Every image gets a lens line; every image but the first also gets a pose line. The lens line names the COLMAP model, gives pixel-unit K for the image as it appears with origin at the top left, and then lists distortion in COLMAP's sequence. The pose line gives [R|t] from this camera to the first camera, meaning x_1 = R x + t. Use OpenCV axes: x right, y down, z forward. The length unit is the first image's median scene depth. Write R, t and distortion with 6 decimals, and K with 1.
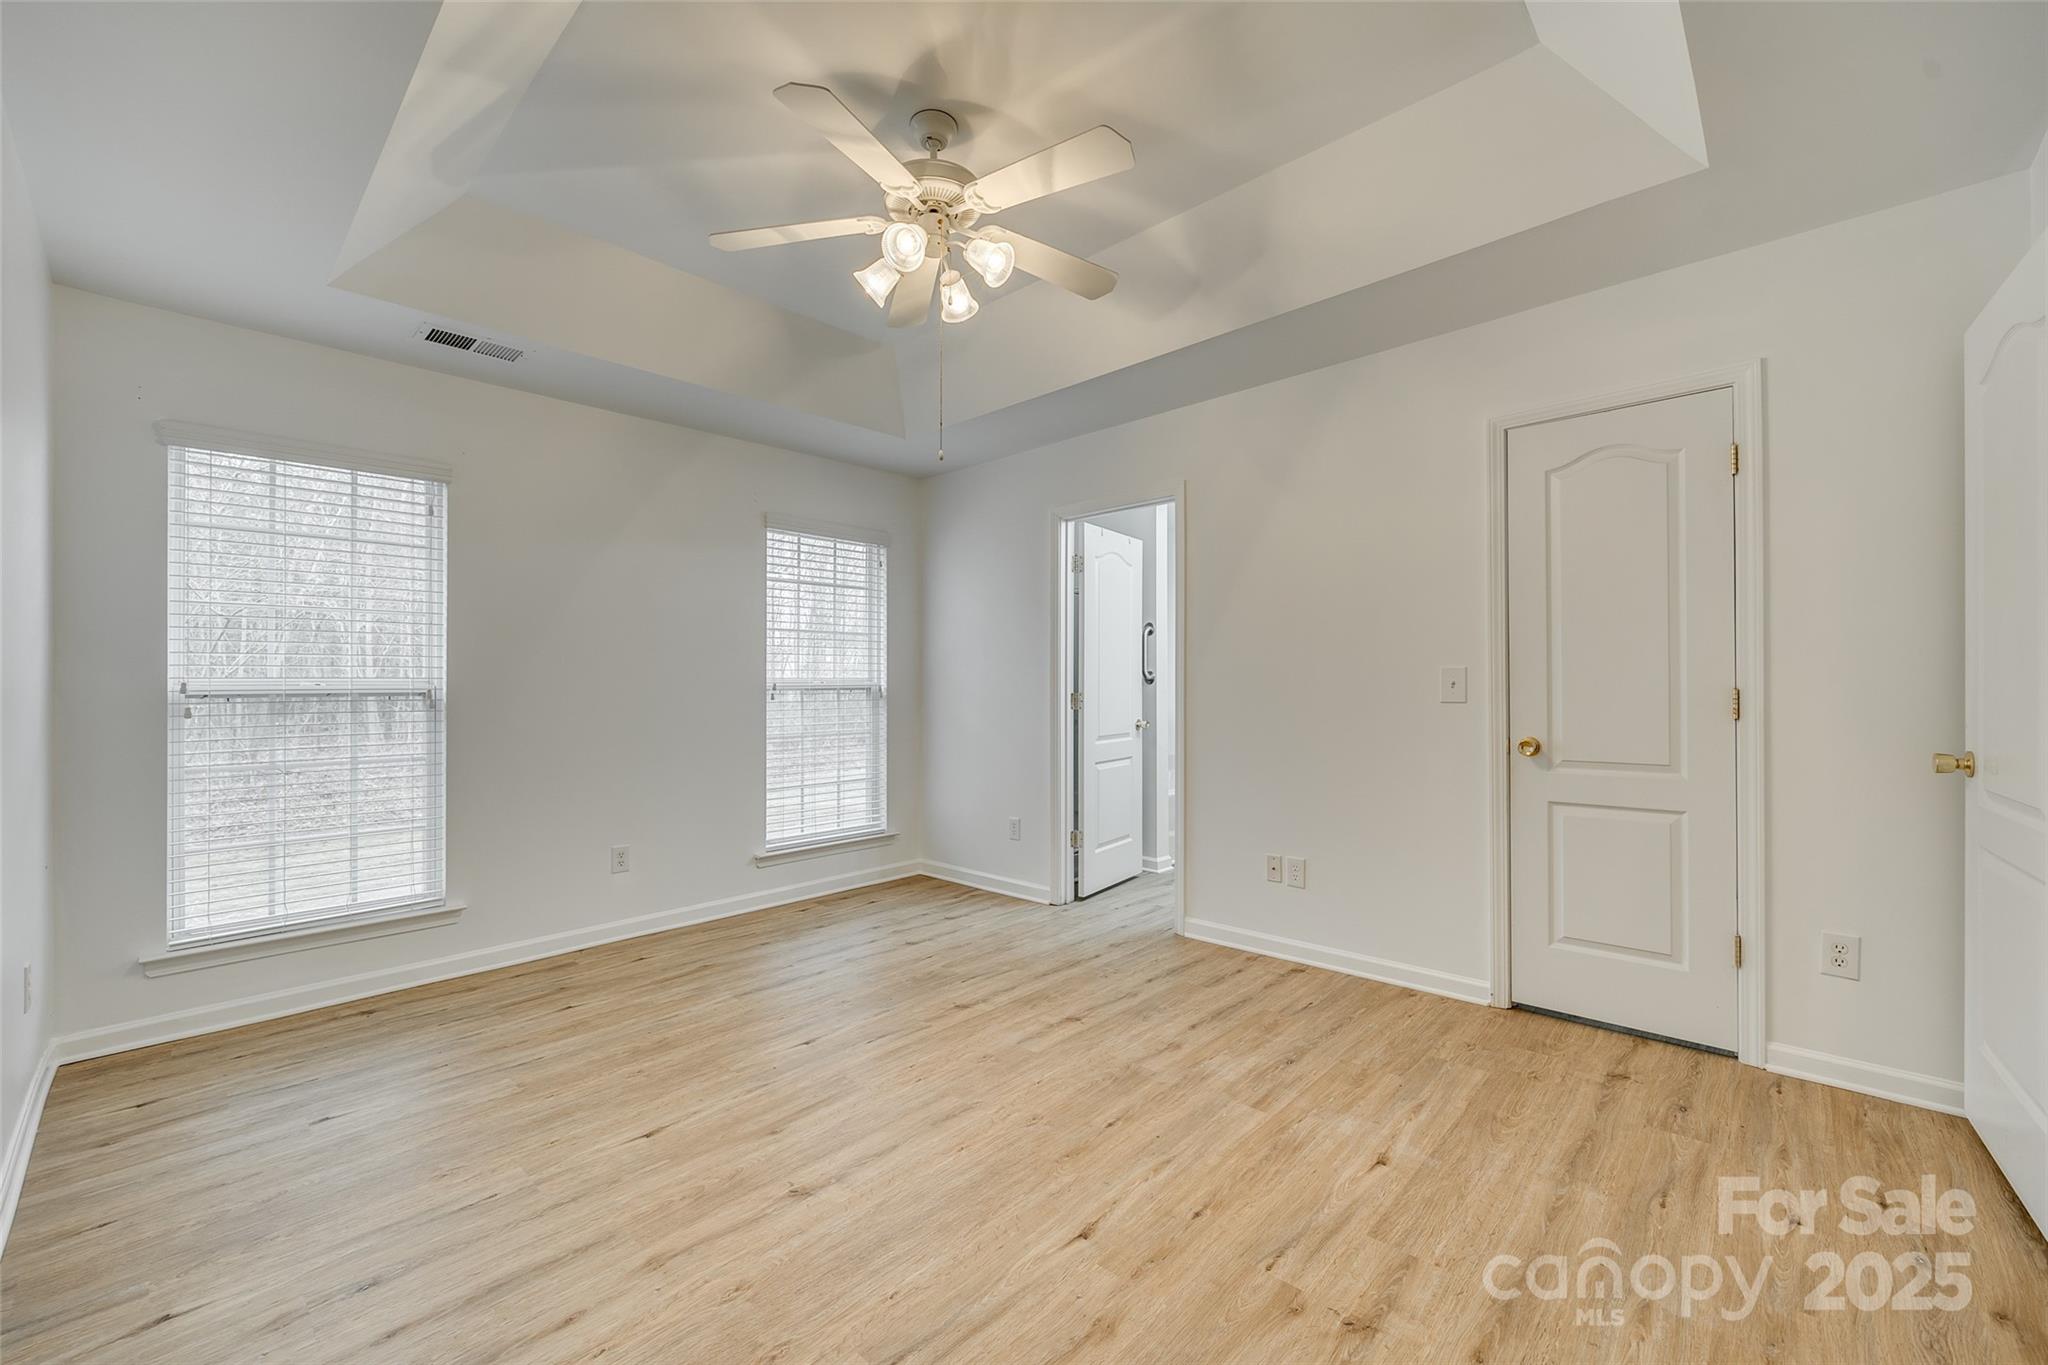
lens RADIAL K [[825.9, 0, 1023.1], [0, 825.9, 679.3], [0, 0, 1]] dist [0.001269, -0.000125]
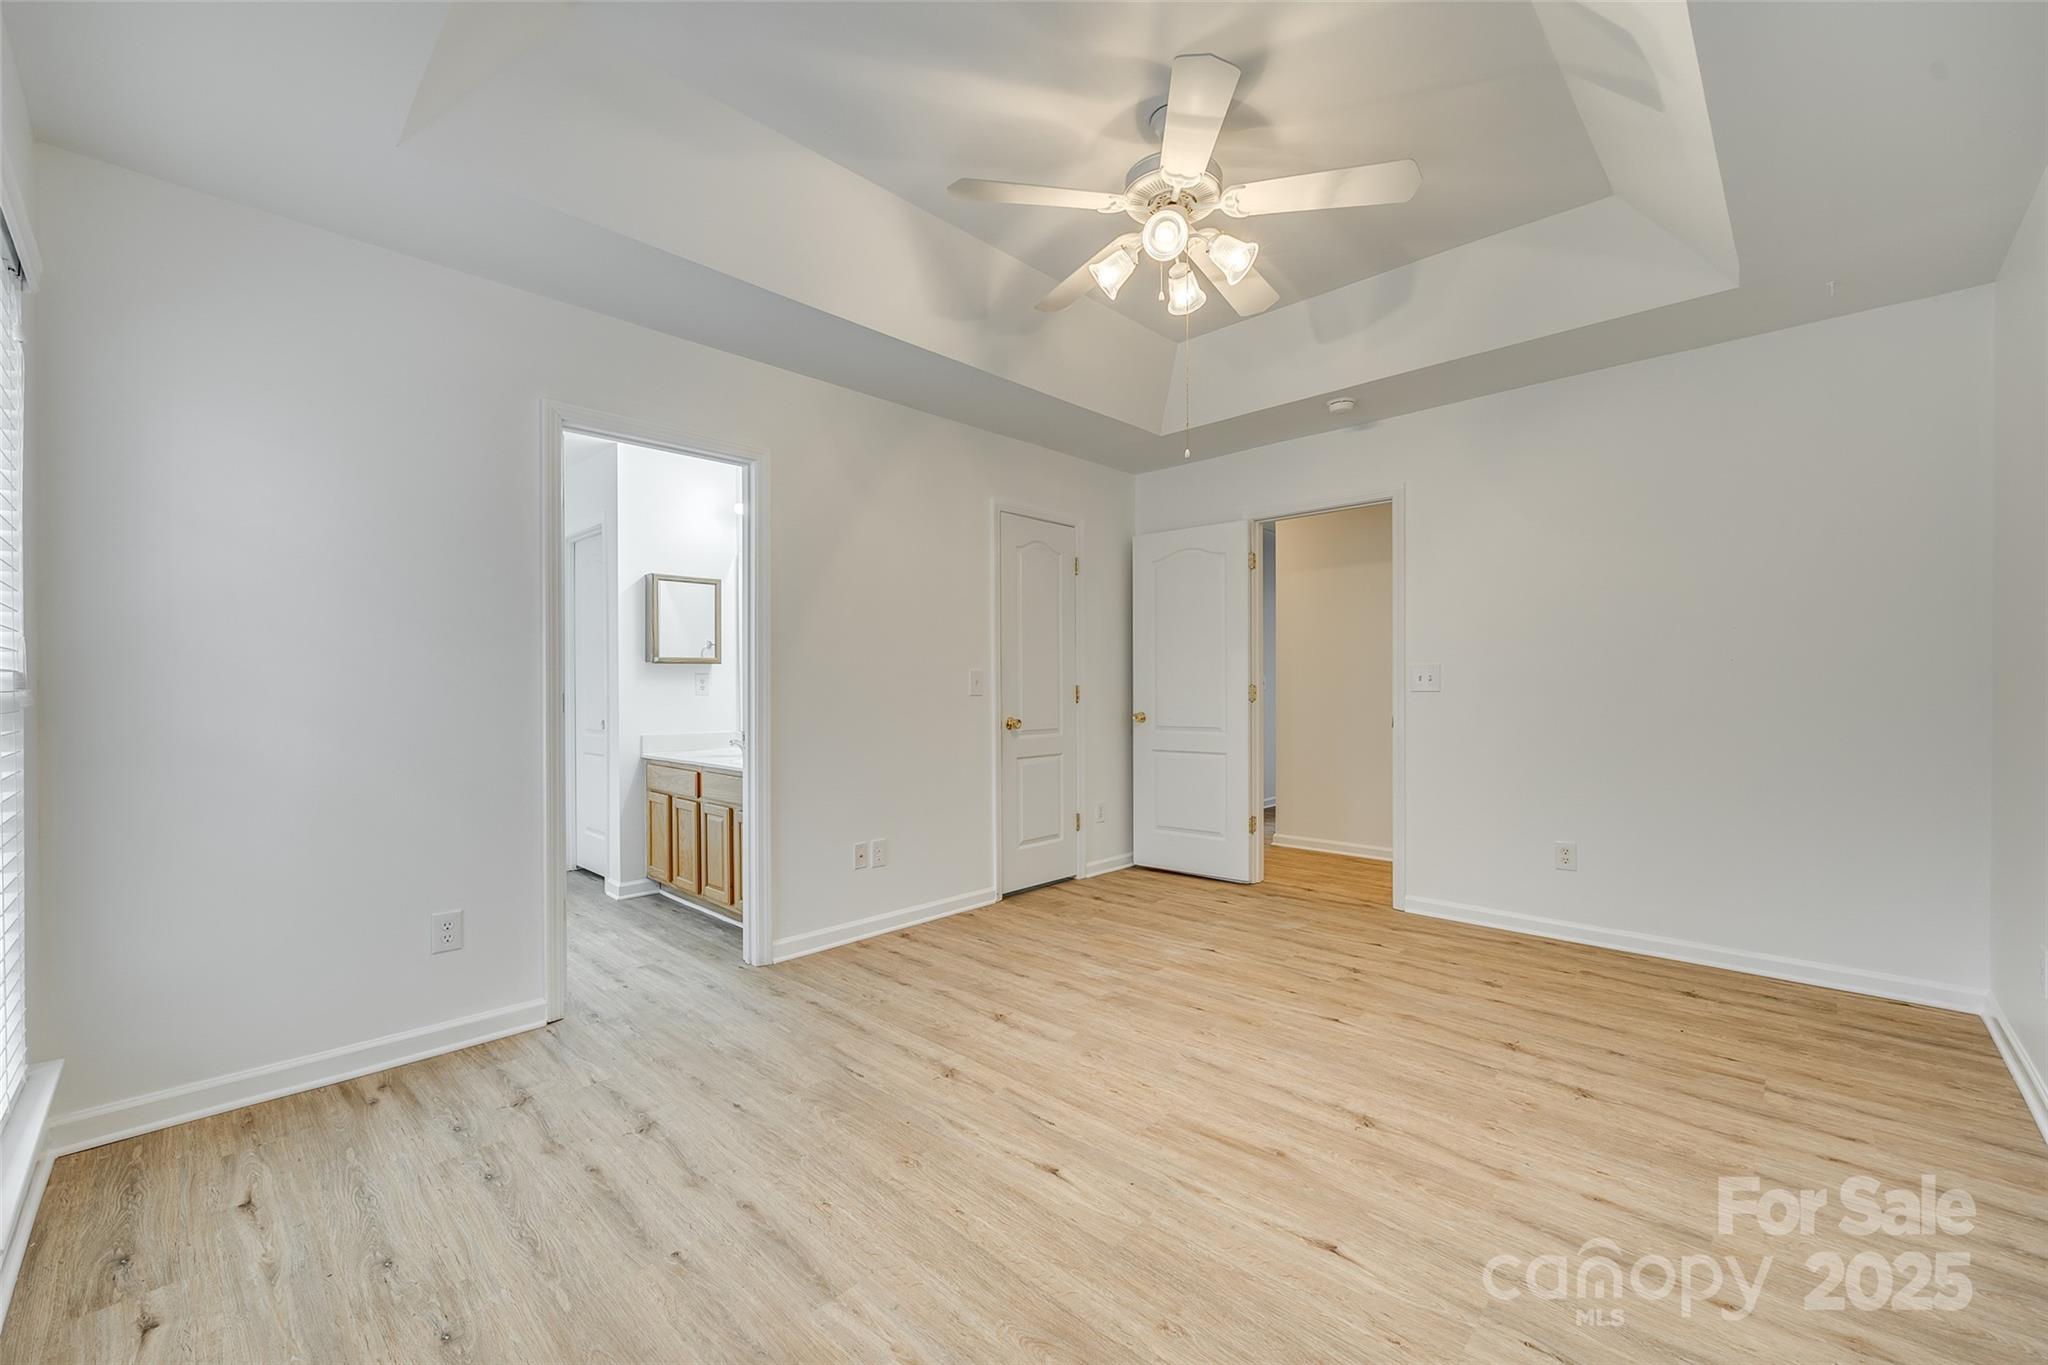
lens RADIAL K [[825.9, 0, 1032.6], [0, 825.9, 696.4], [0, 0, 1]] dist [0.001269, -0.000125]
pose [[-0.008696, -0.000190, 0.999962, -0.886817], [-0.005628, 0.999984, 0.000141, 0.029393], [-0.999946, -0.005627, -0.008697, 0.936083]]
